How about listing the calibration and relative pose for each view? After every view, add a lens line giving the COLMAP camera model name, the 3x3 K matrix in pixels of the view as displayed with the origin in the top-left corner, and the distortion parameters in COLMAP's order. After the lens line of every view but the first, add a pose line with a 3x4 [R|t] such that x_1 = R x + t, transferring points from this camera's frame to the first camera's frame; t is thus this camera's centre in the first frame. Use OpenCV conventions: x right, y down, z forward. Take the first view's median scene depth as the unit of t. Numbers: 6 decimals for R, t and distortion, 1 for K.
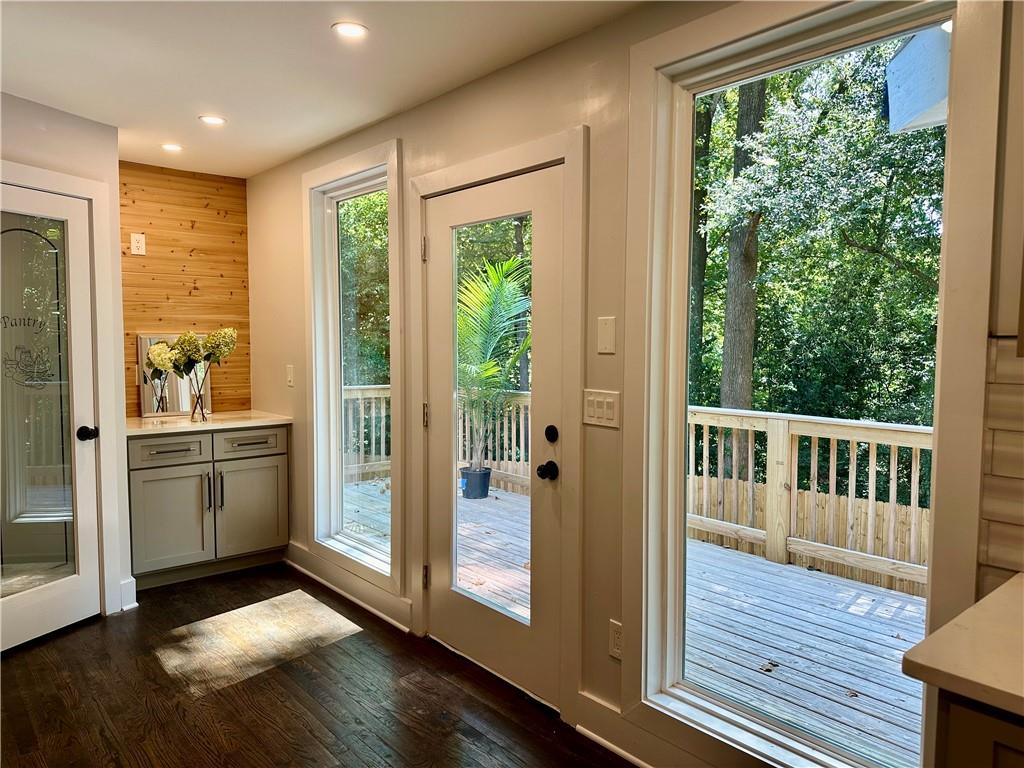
lens RADIAL K [[714.5, 0, 512.0], [0, 714.5, 384.0], [0, 0, 1]] dist [-0.005527, -0.001968]
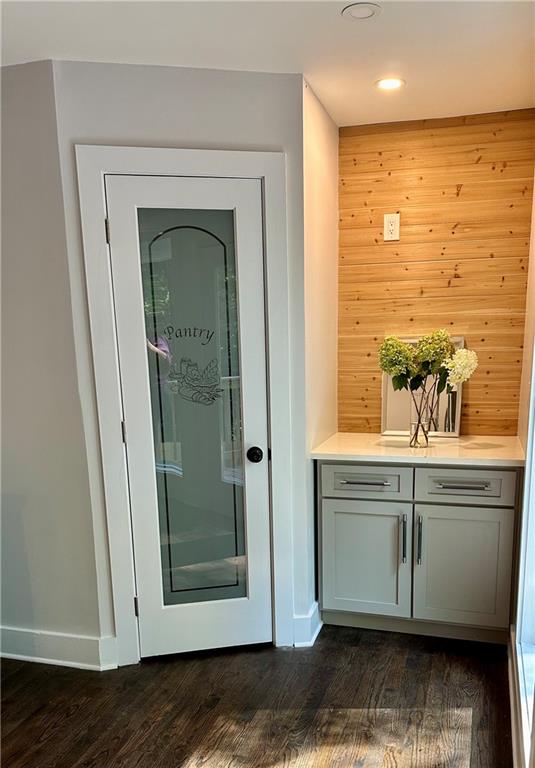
lens RADIAL K [[671.4, 0, 269.6], [0, 671.4, 484.9], [0, 0, 1]] dist [-0.001236, -0.008923]
pose [[0.533066, 0.175973, -0.827571, 0.109664], [-0.031470, 0.981579, 0.188450, -0.046150], [0.845488, -0.074413, 0.528784, 0.468606]]
